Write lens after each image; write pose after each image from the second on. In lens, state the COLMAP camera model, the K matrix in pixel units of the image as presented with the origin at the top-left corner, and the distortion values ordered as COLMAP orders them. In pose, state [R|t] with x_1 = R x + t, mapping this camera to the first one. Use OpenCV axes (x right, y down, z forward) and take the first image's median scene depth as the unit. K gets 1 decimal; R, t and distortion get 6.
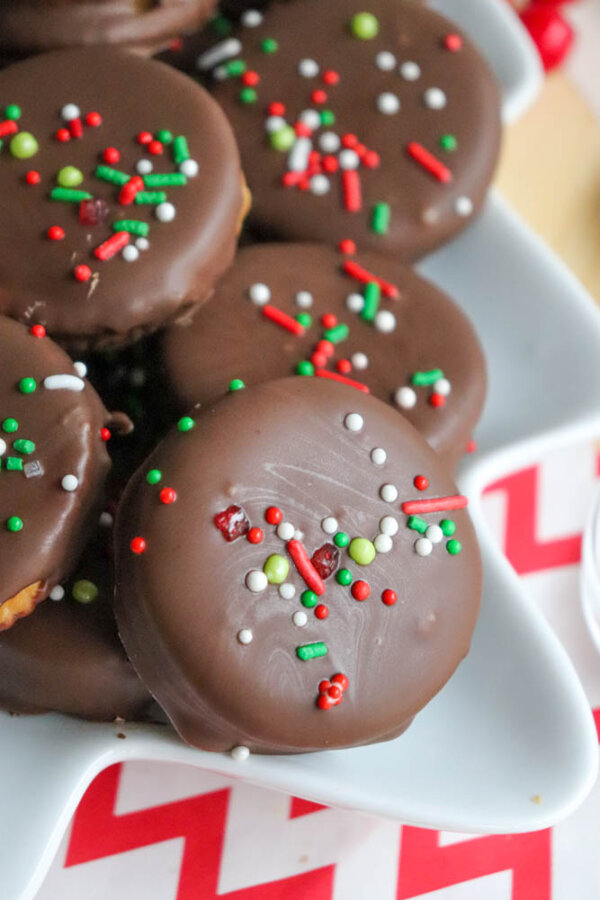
lens RADIAL K [[2004.1, 0, 300.0], [0, 2004.1, 450.0], [0, 0, 1]] dist [0.193591, 0.225035]
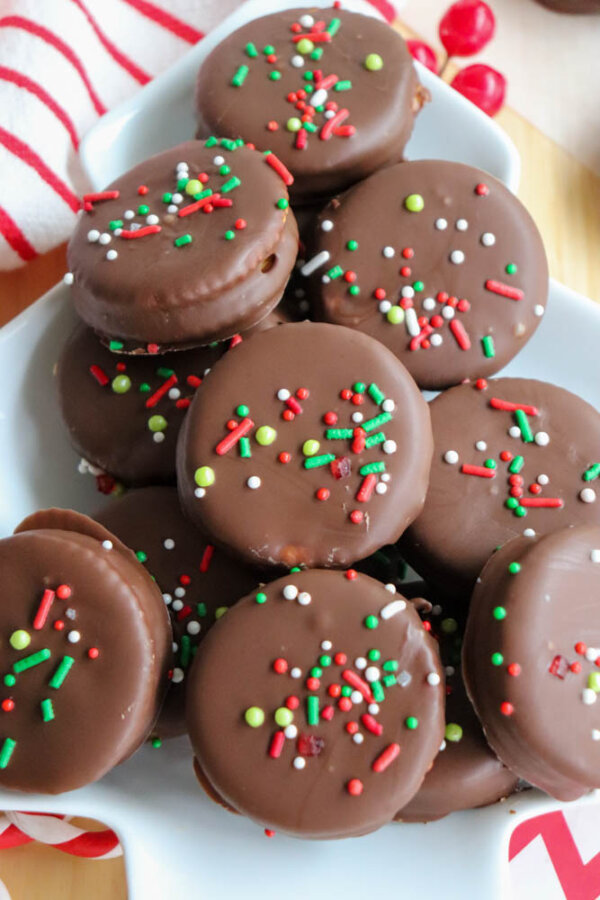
lens RADIAL K [[2004.1, 0, 300.0], [0, 2004.1, 450.0], [0, 0, 1]] dist [0.193591, 0.225035]
pose [[0.915267, -0.386497, 0.113605, -0.288942], [0.349282, 0.901867, 0.254241, -0.502464], [-0.200720, -0.193018, 0.960445, -0.288680]]
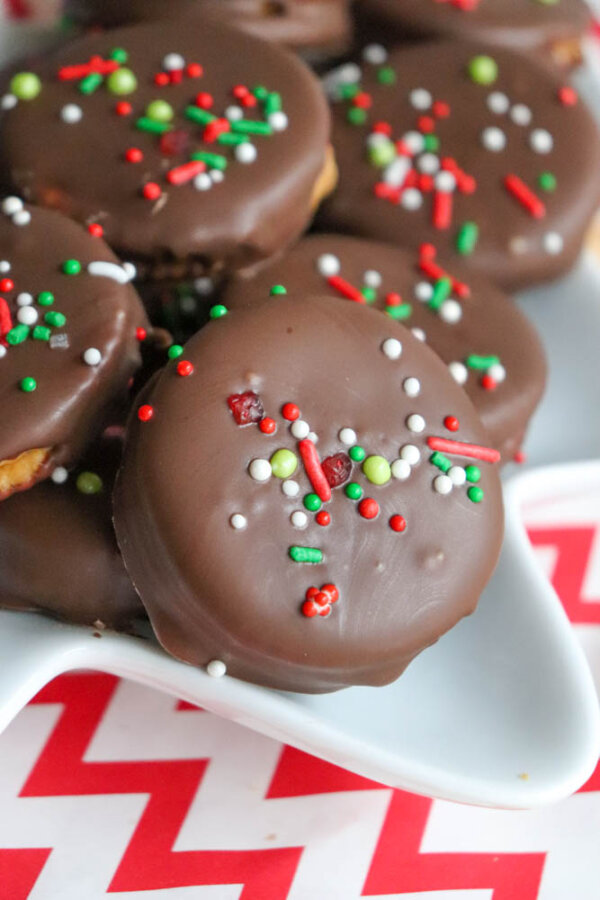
lens RADIAL K [[2004.1, 0, 300.0], [0, 2004.1, 450.0], [0, 0, 1]] dist [0.193591, 0.225035]
pose [[0.983362, 0.152060, -0.099383, 0.085799], [-0.170098, 0.962807, -0.209927, 0.240391], [0.063766, 0.223339, 0.972653, 0.066537]]
